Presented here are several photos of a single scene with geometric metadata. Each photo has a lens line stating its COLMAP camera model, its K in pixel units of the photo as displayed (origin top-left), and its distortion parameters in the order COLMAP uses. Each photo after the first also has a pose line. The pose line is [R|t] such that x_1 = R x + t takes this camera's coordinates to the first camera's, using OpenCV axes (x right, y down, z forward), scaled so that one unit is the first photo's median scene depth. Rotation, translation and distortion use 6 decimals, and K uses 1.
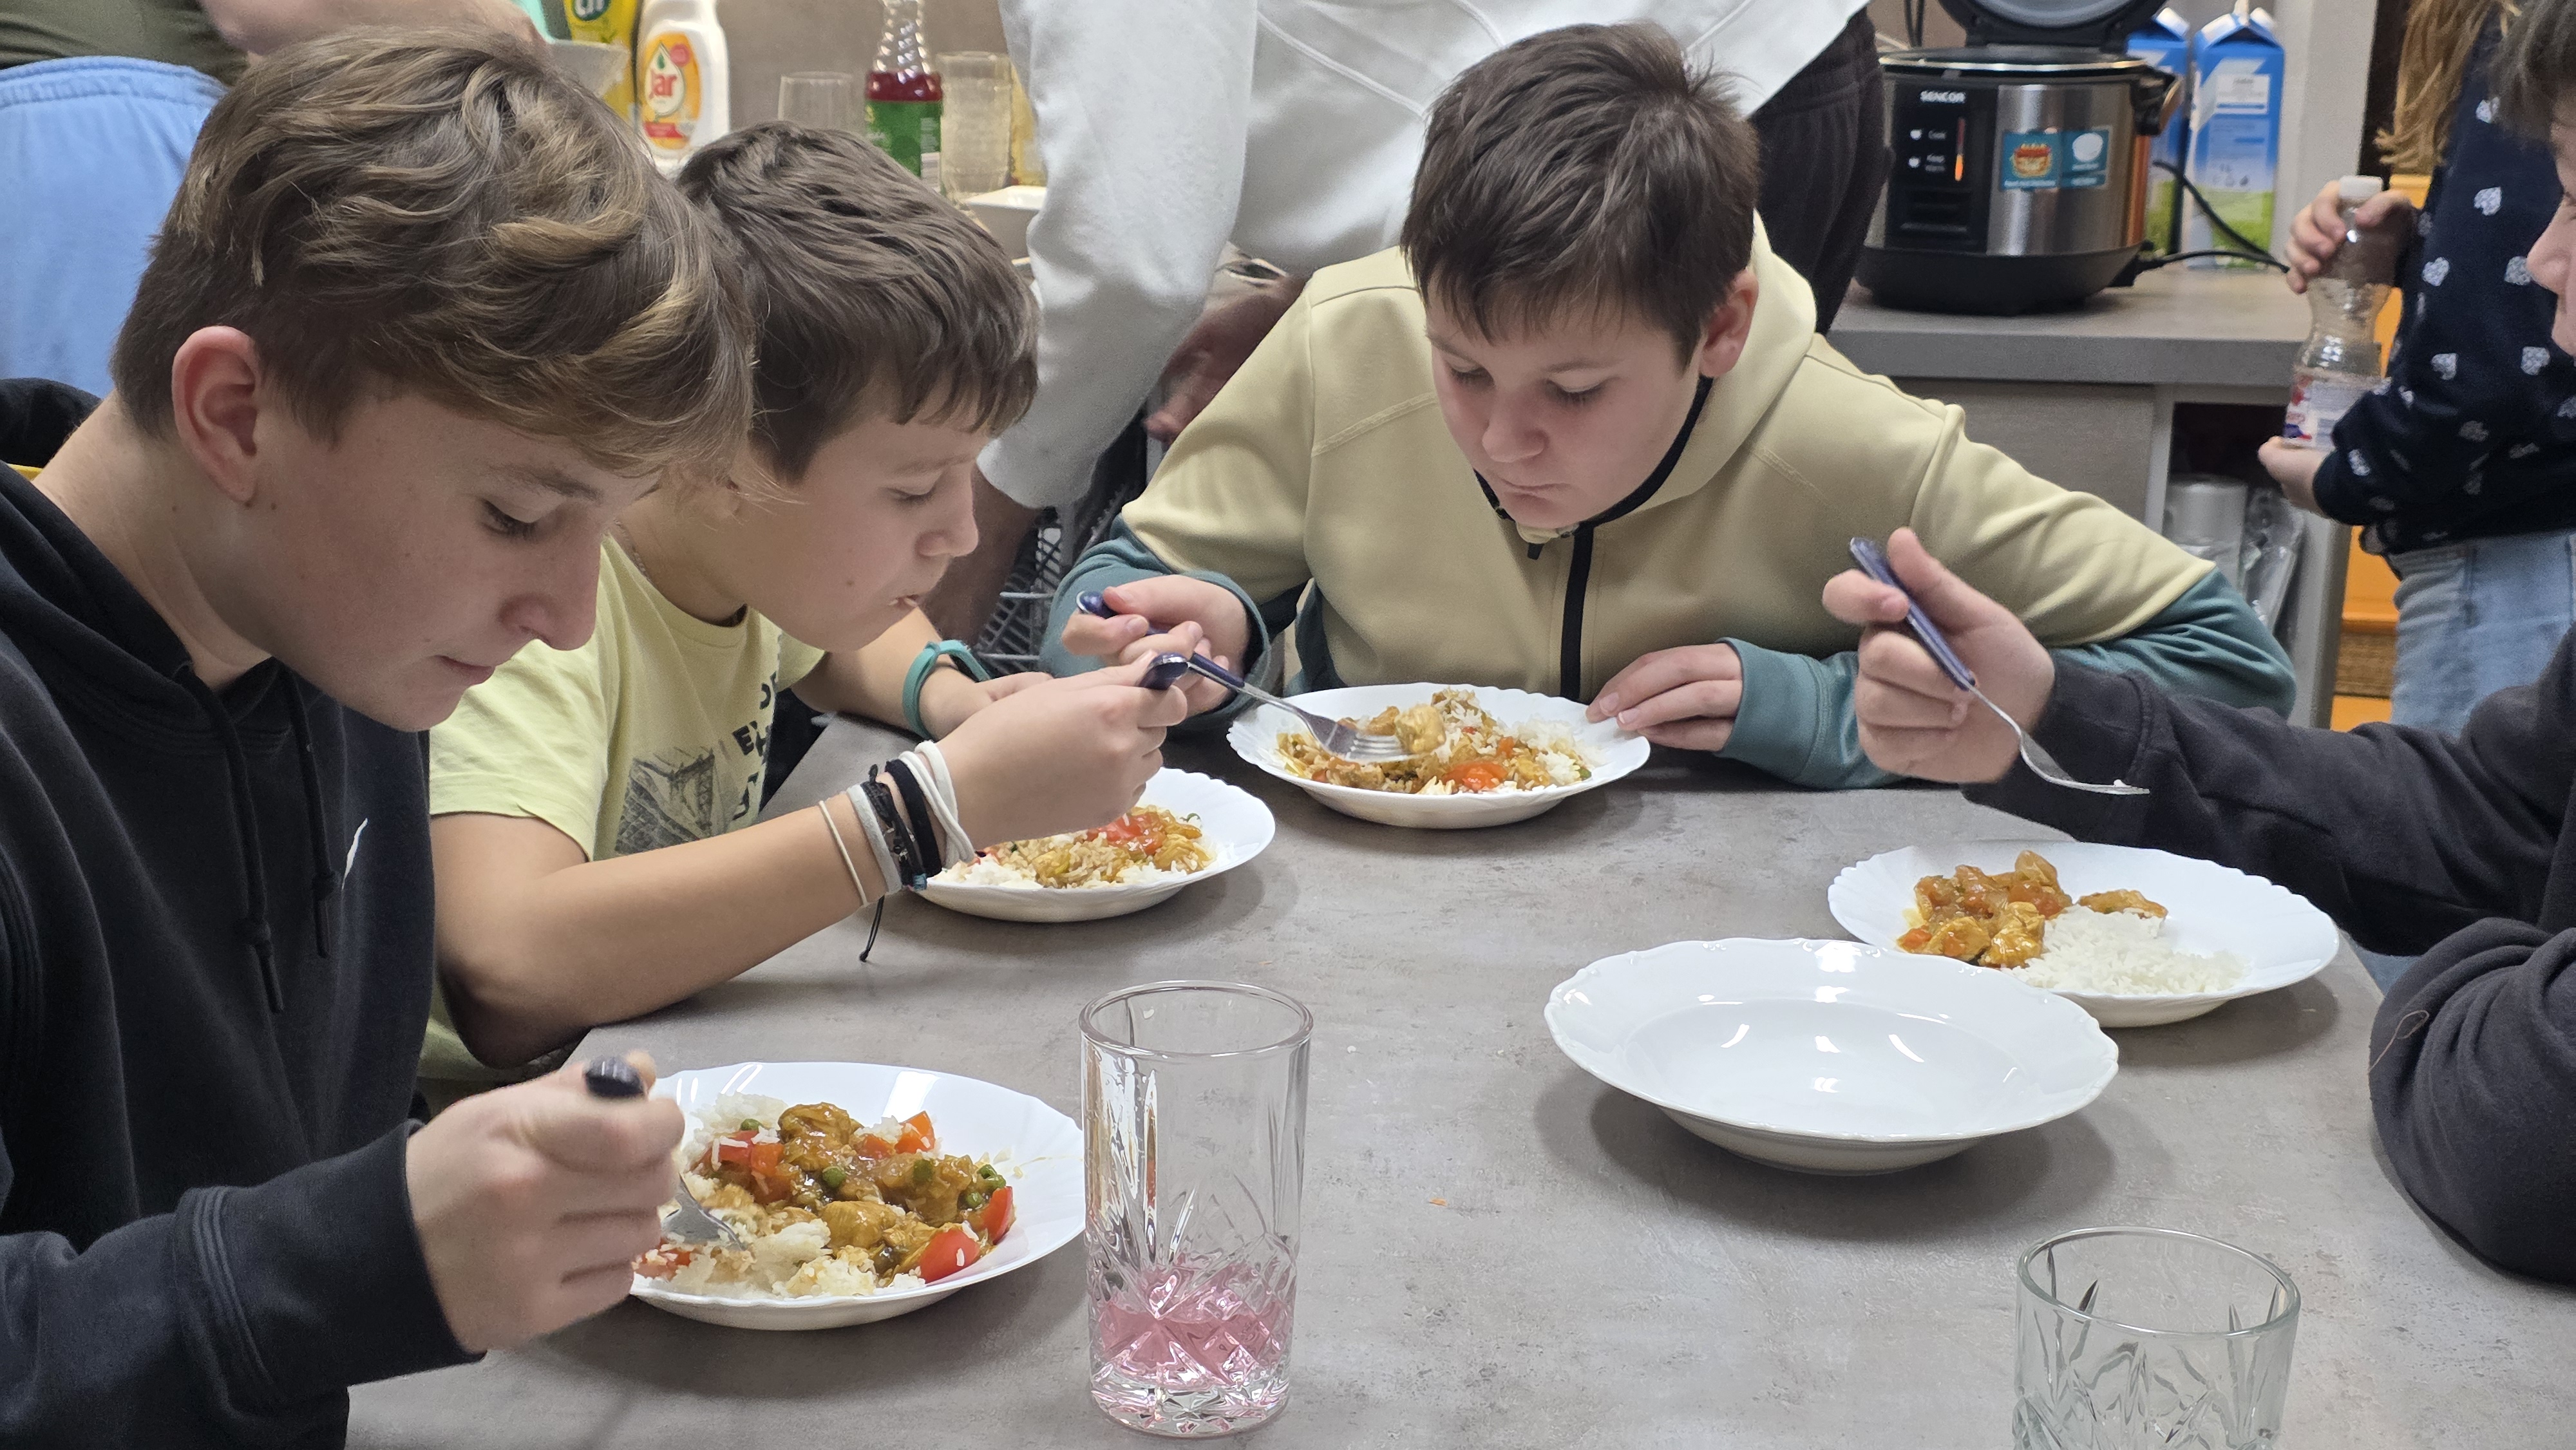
lens RADIAL K [[3519.5, 0, 1238.2], [0, 3519.5, 695.5], [0, 0, 1]] dist [0.211279, 0.000000]
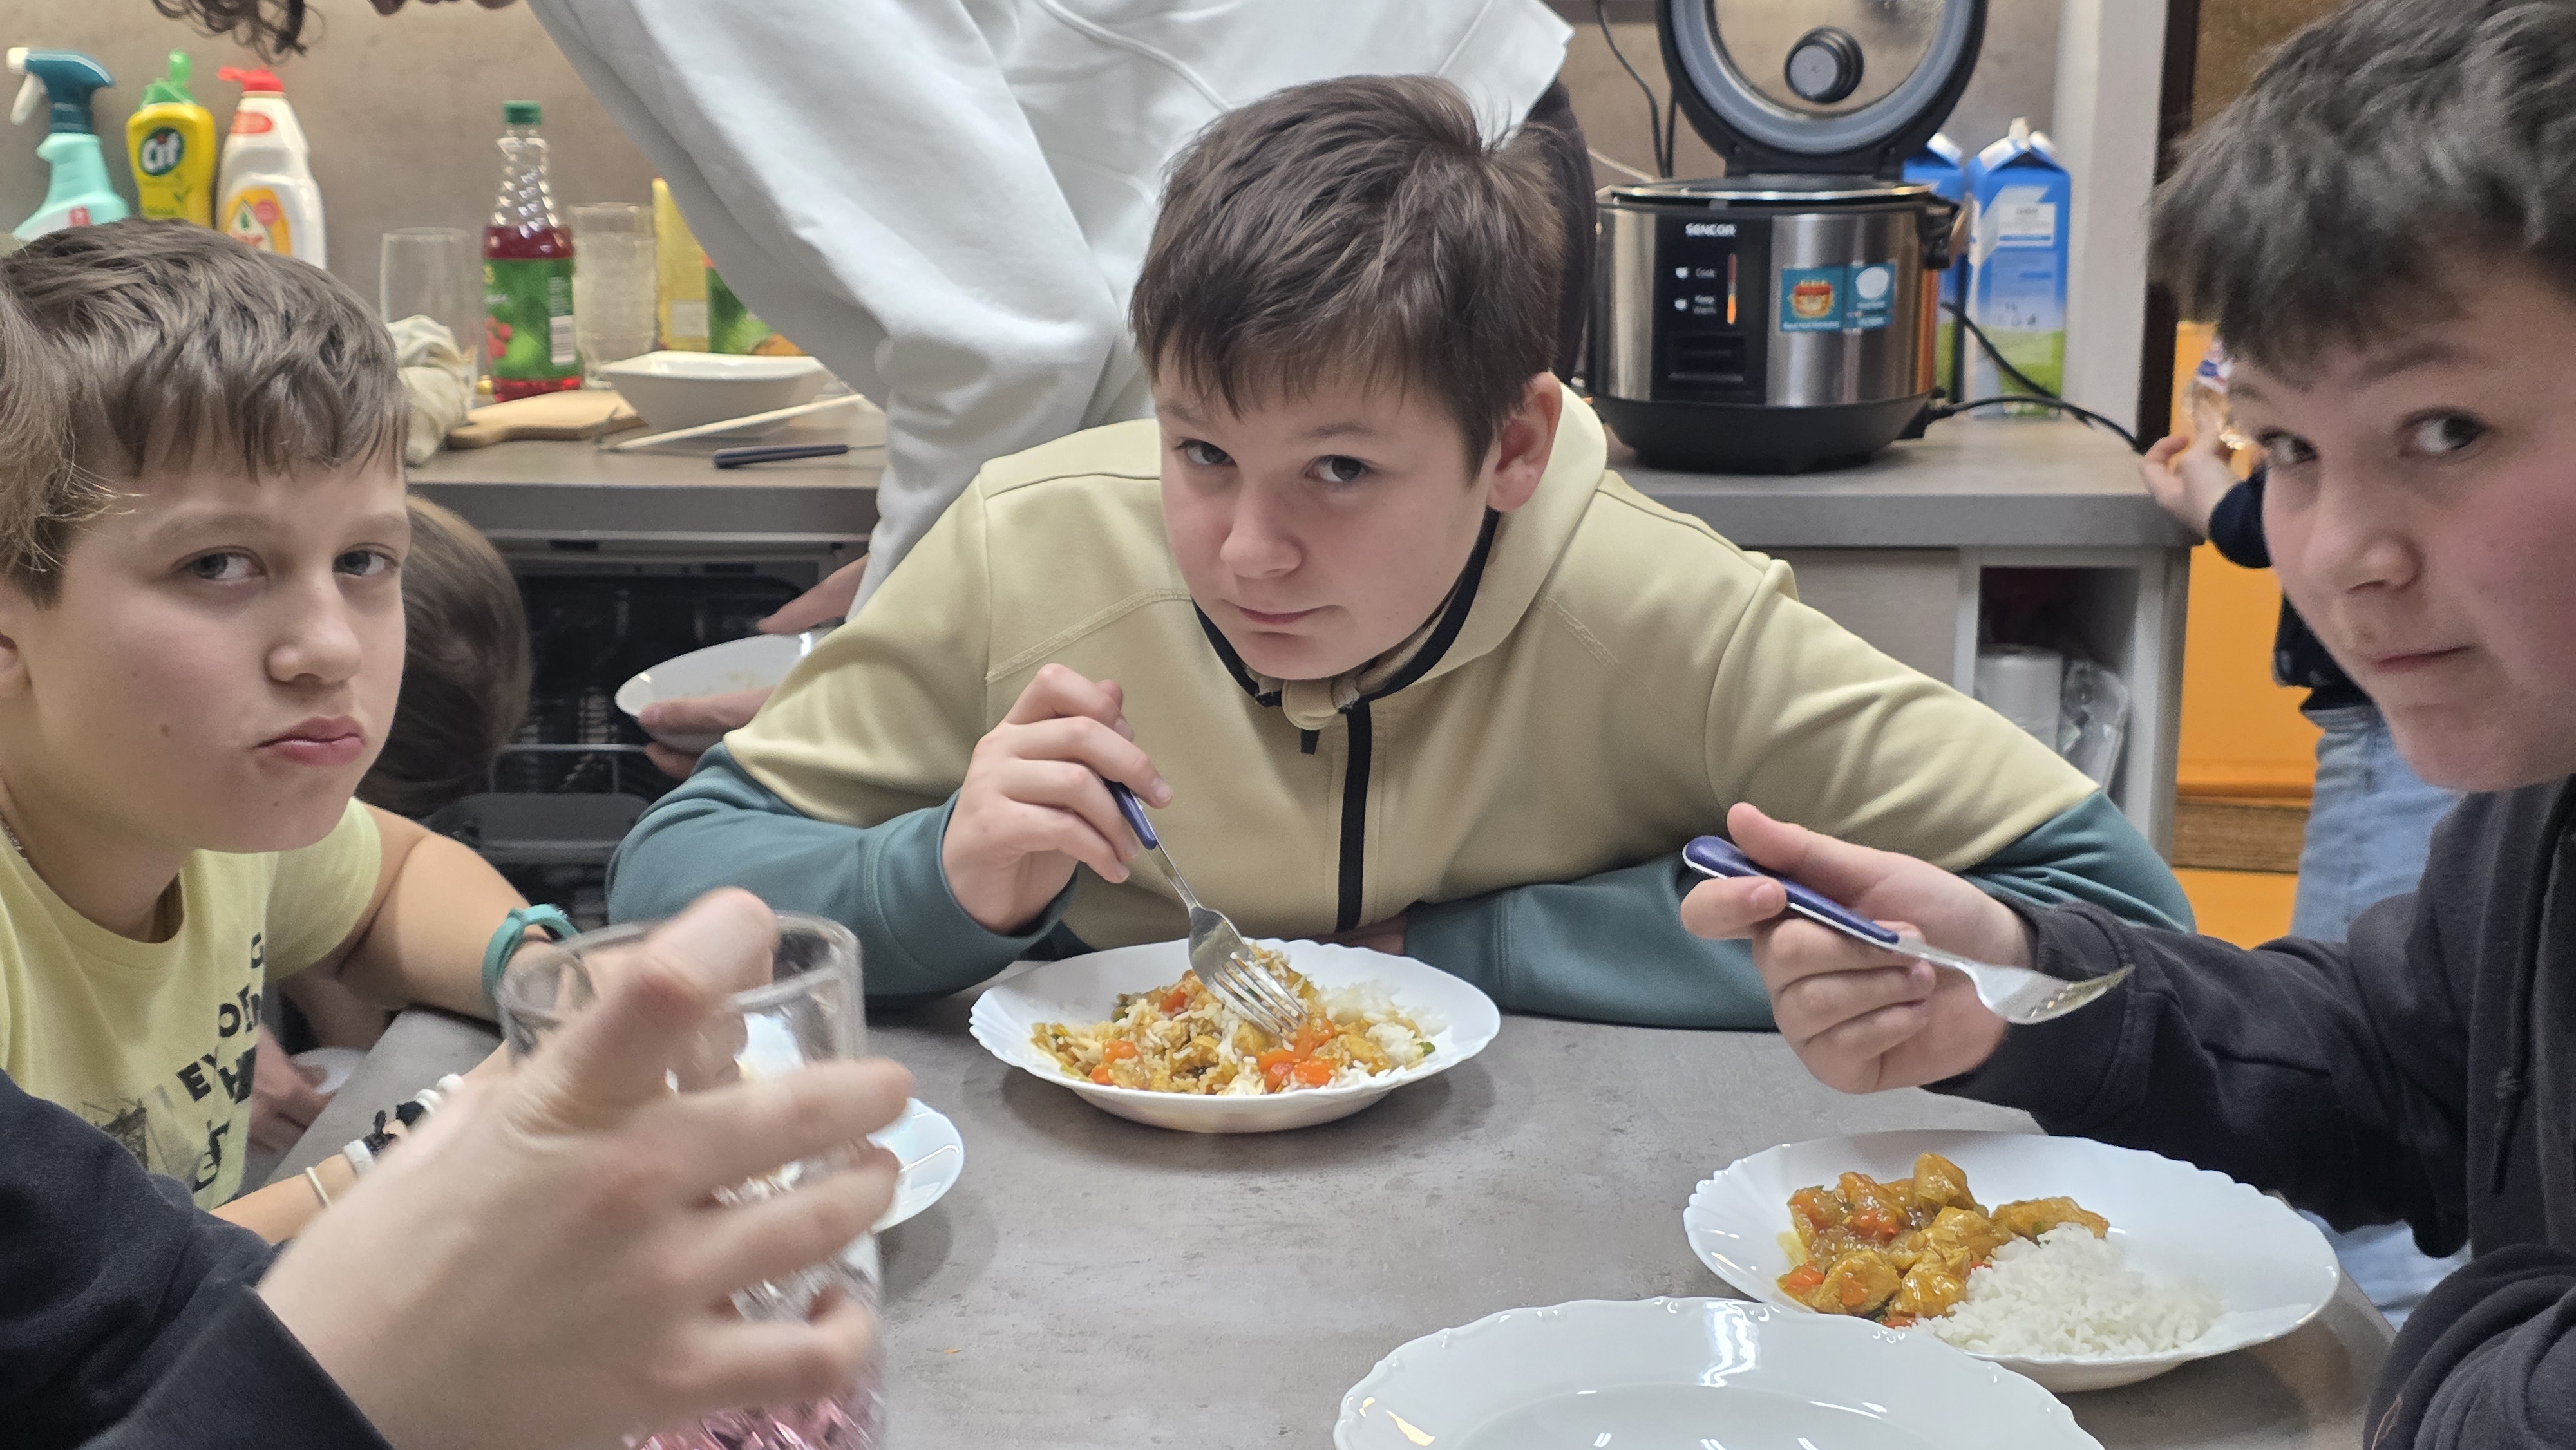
lens RADIAL K [[3388.9, 0, 1302.4], [0, 3388.9, 712.7], [0, 0, 1]] dist [0.264905, 0.000000]
pose [[0.994649, -0.034154, 0.097507, 0.009765], [0.038196, 0.998474, -0.039886, -0.017891], [-0.095996, 0.043397, 0.994435, 0.169141]]
